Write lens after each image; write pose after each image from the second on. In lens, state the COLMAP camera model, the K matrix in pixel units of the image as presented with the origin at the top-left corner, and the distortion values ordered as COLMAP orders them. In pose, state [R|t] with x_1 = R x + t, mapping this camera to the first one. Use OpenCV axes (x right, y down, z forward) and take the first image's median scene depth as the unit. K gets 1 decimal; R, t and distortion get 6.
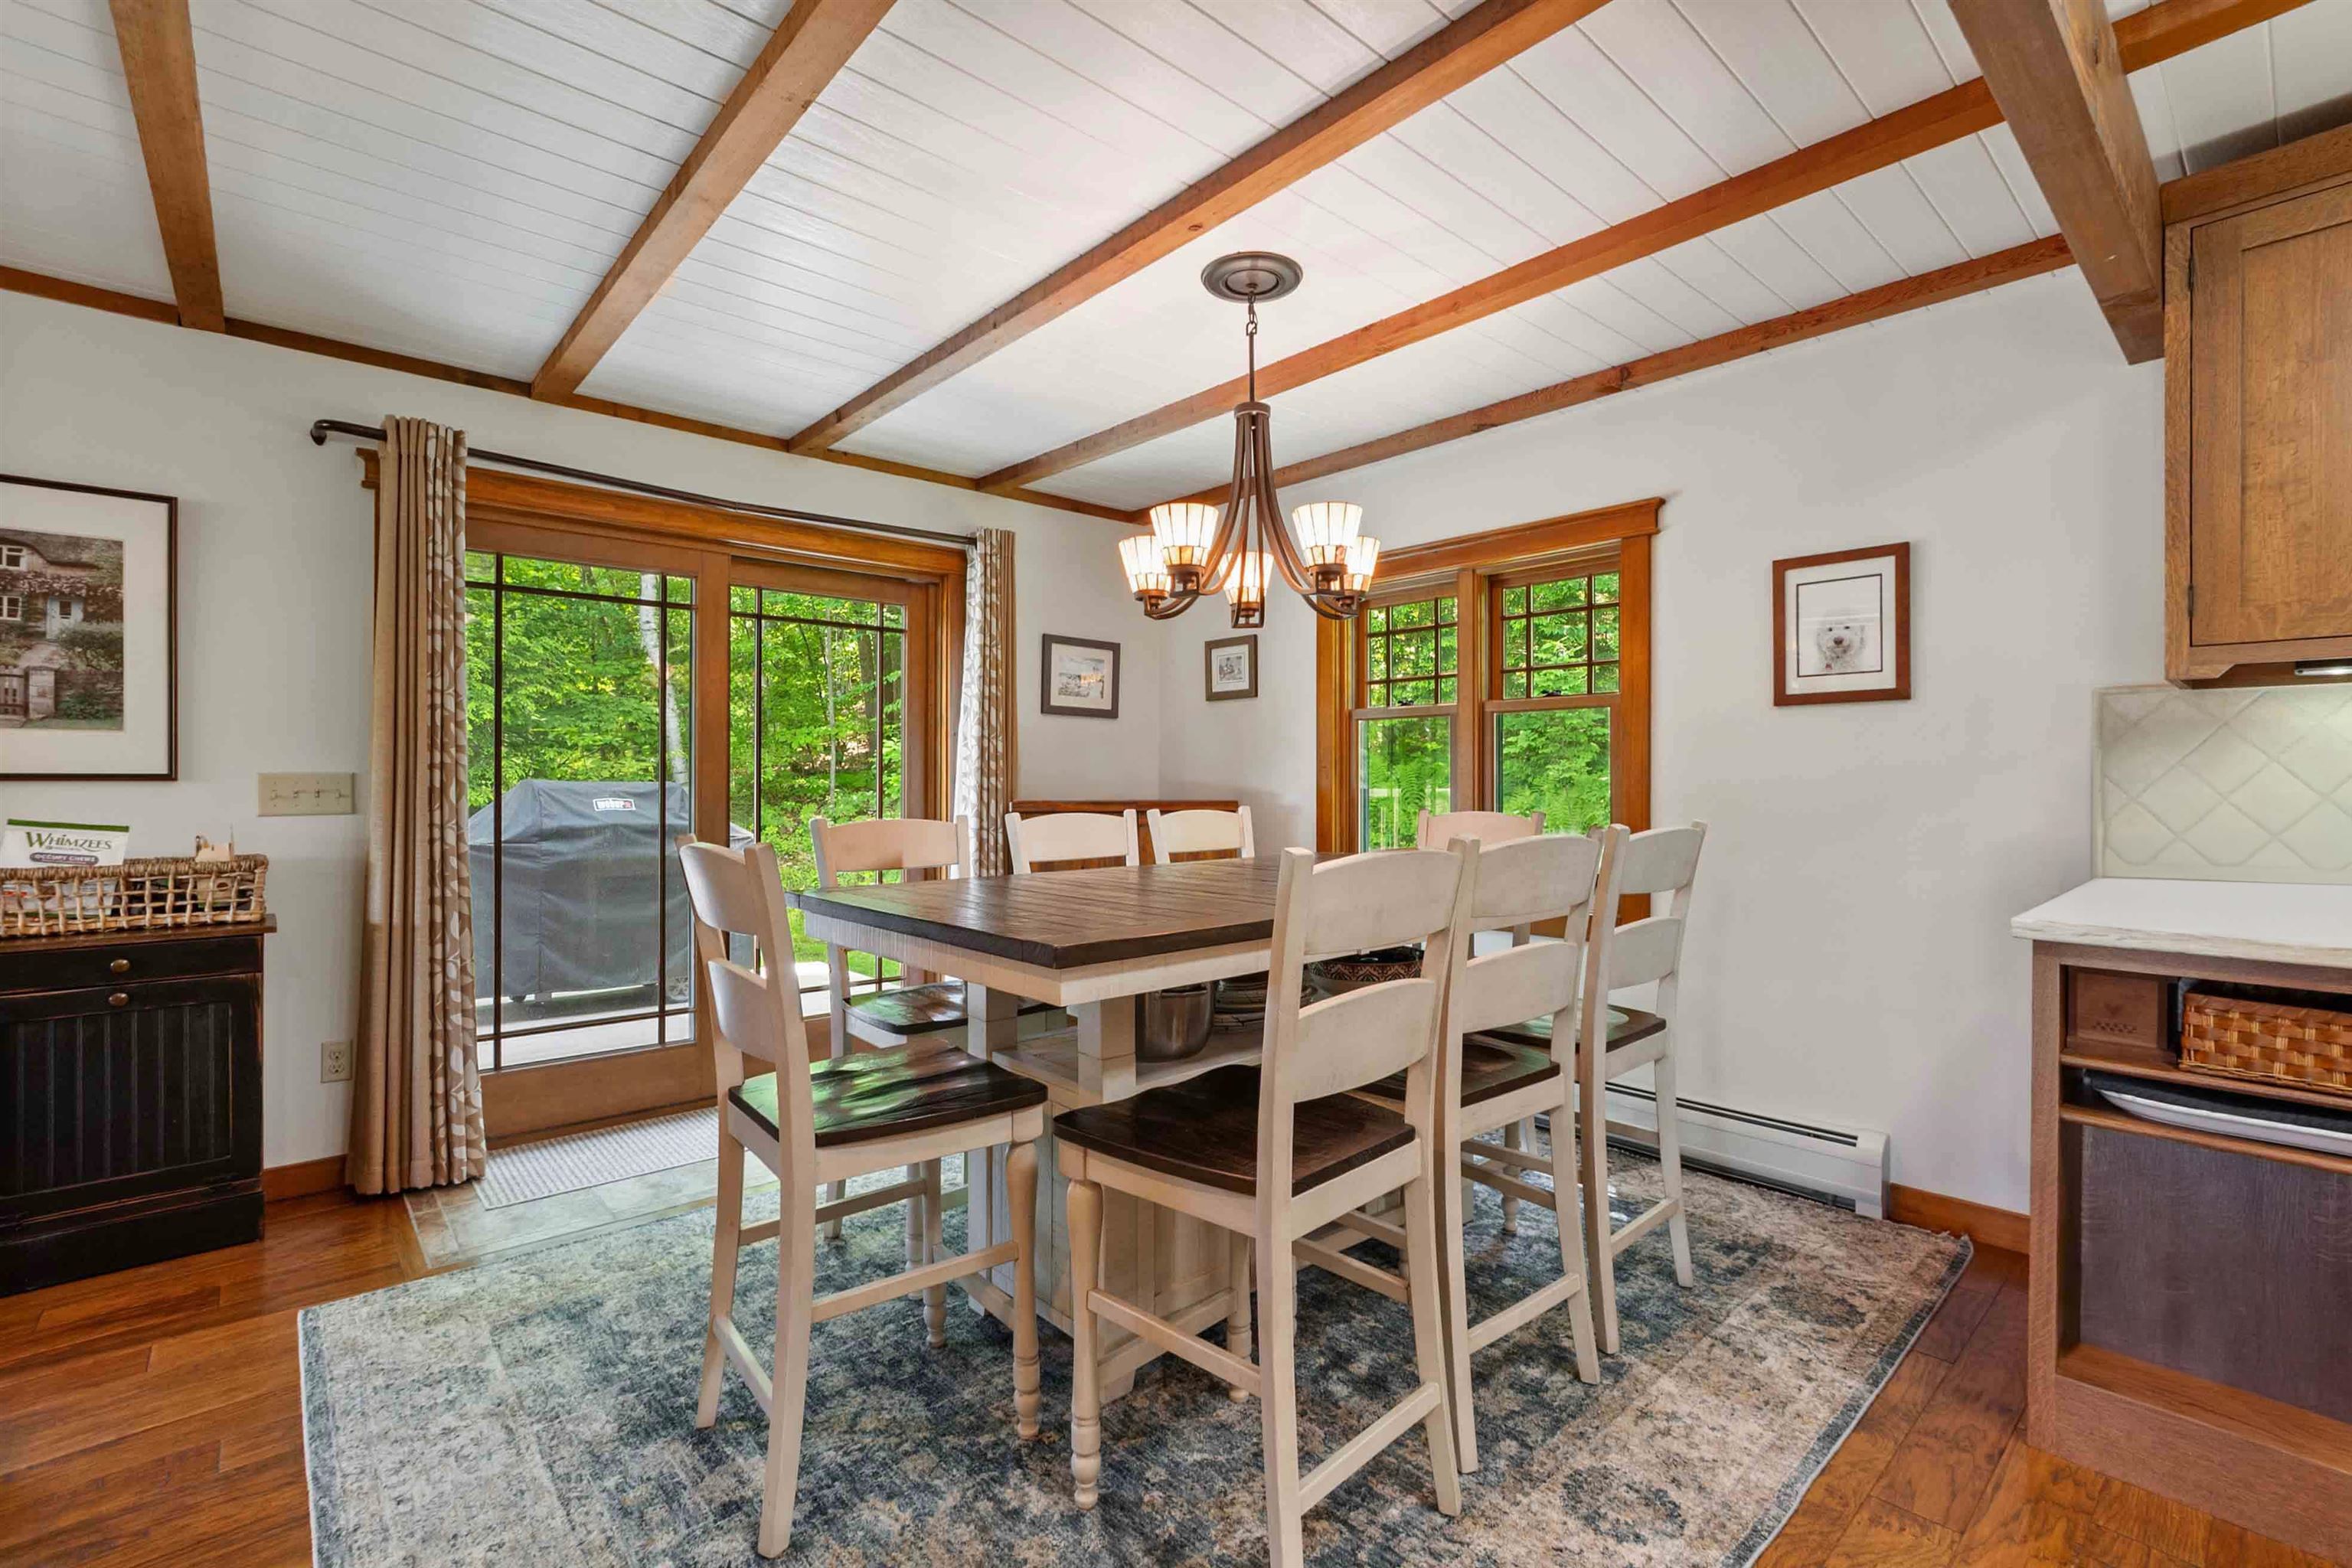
lens RADIAL K [[1052.8, 0, 1168.7], [0, 1052.8, 780.8], [0, 0, 1]] dist [-0.016168, 0.005440]
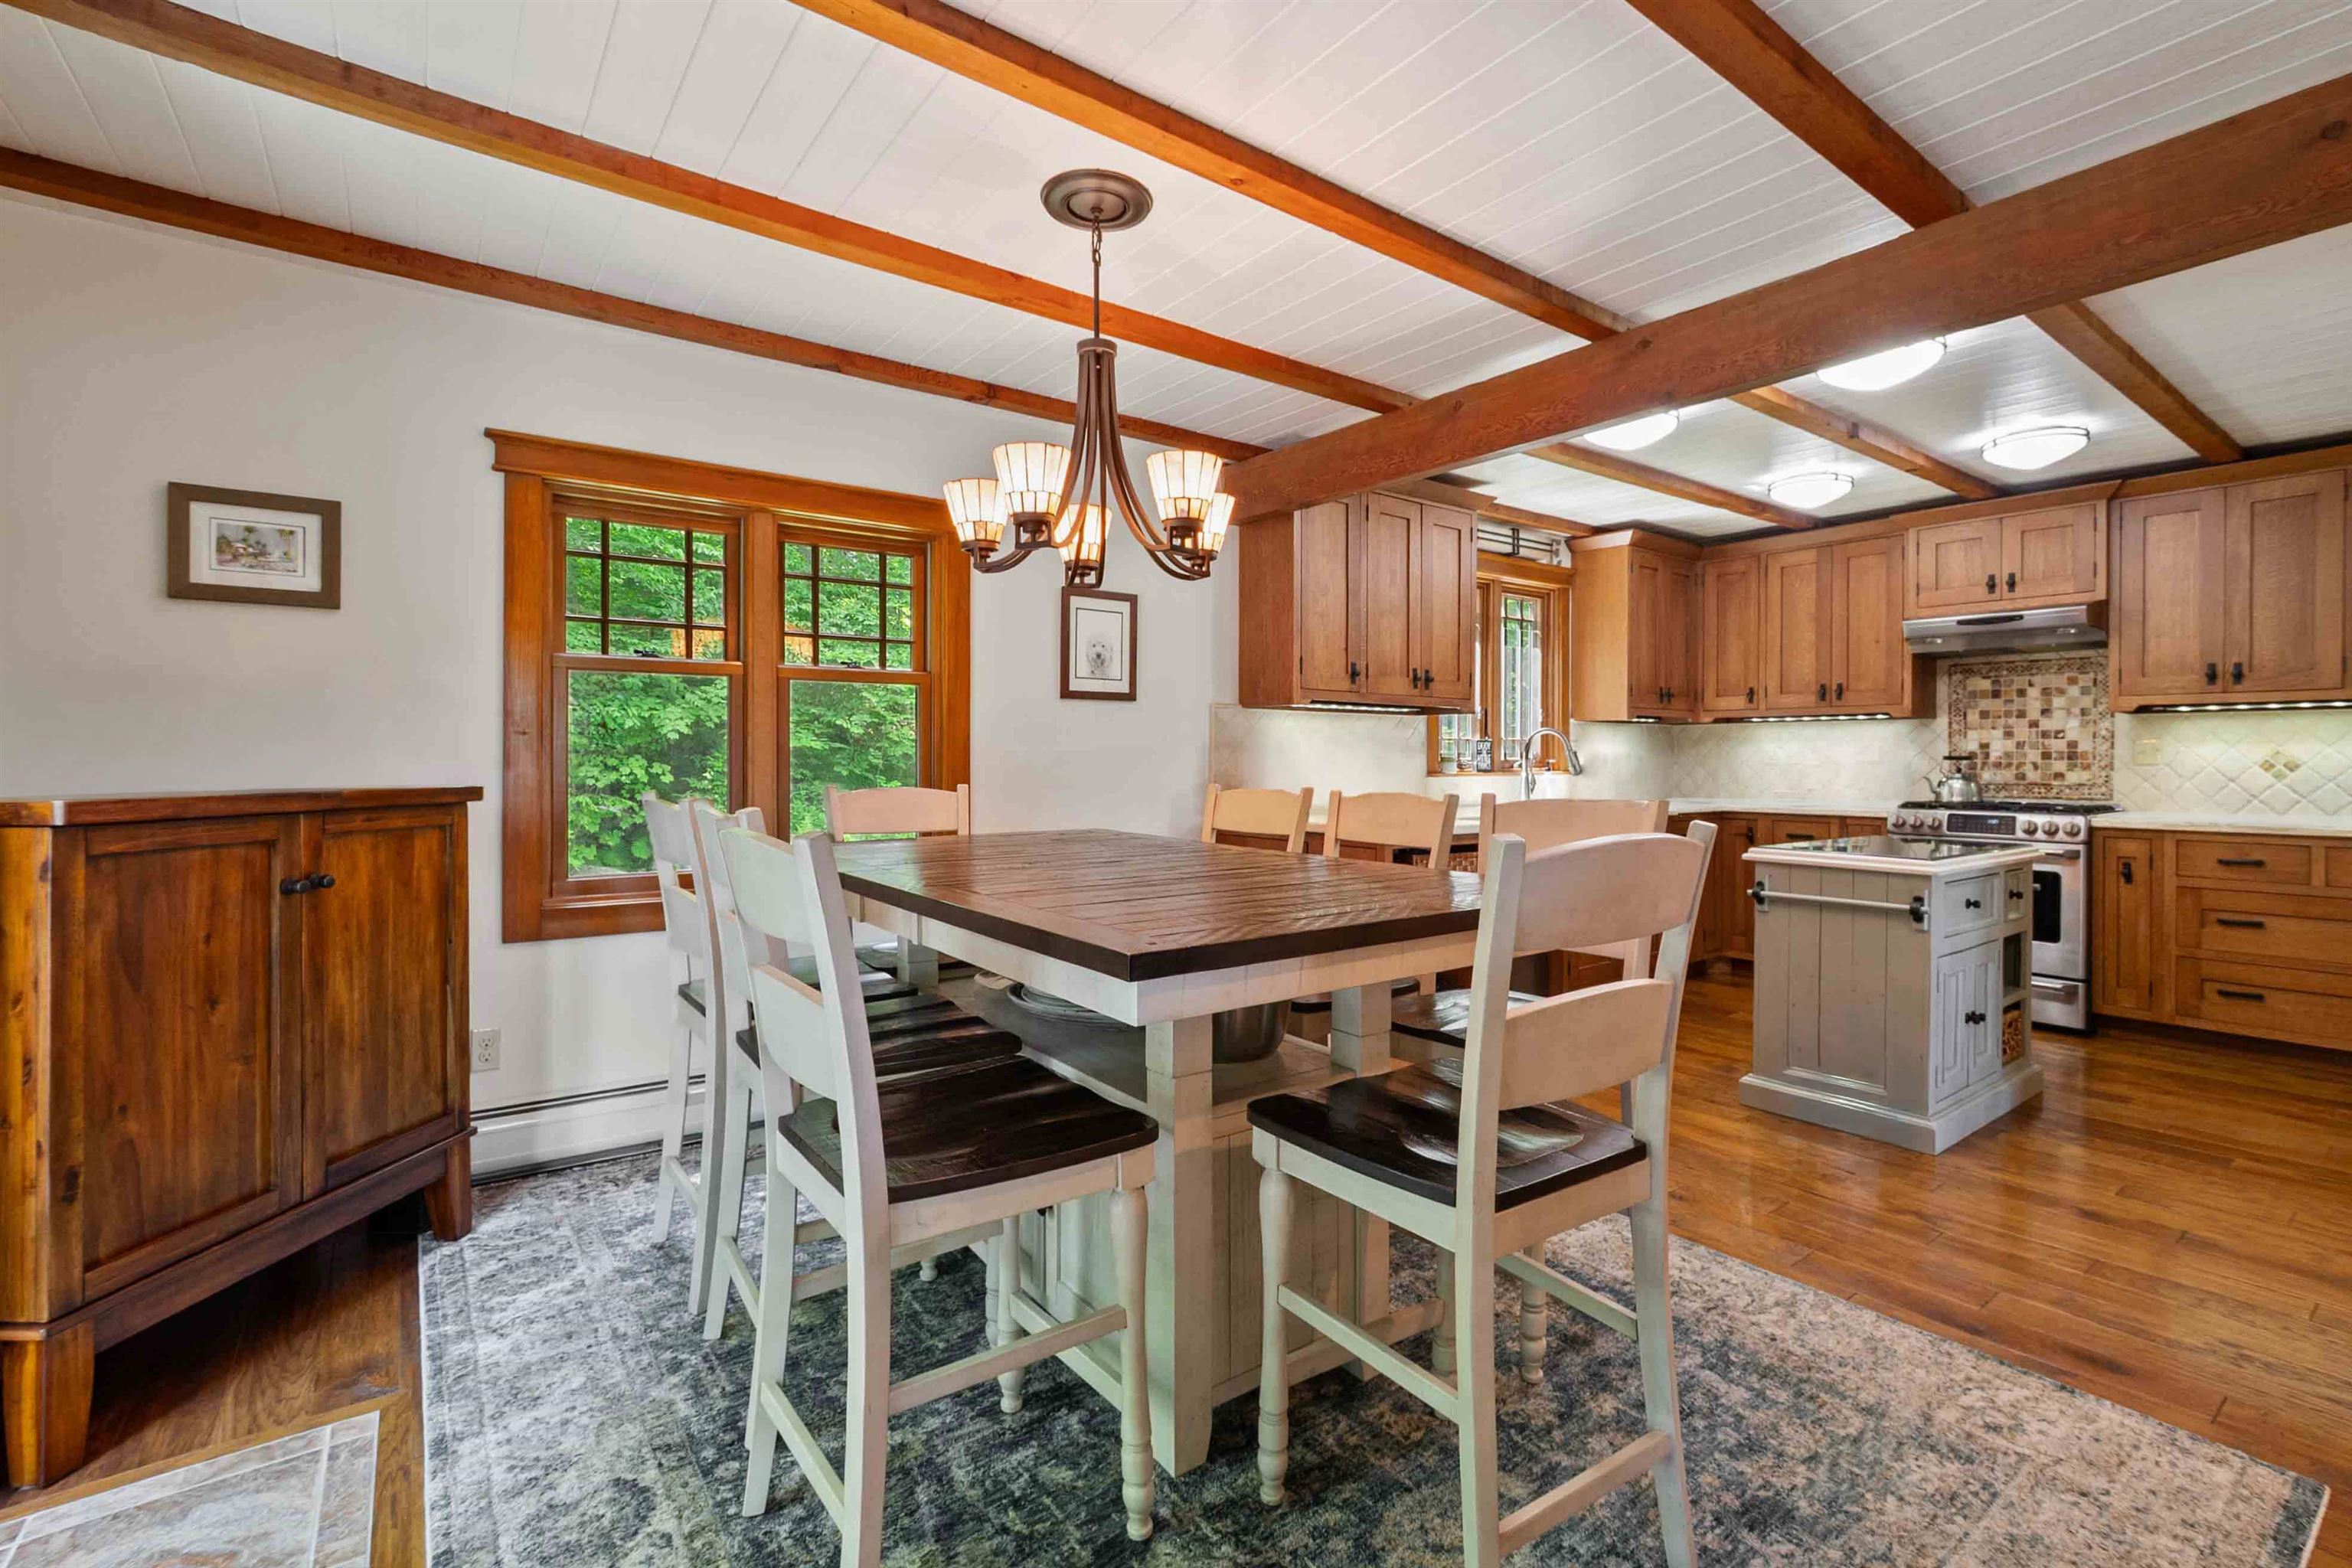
lens RADIAL K [[1052.8, 0, 1197.0], [0, 1052.8, 767.0], [0, 0, 1]] dist [-0.016168, 0.005440]
pose [[0.085019, -0.001505, 0.996378, -1.051036], [-0.004816, 0.999987, 0.001922, 0.016199], [-0.996368, -0.004962, 0.085011, 1.063524]]
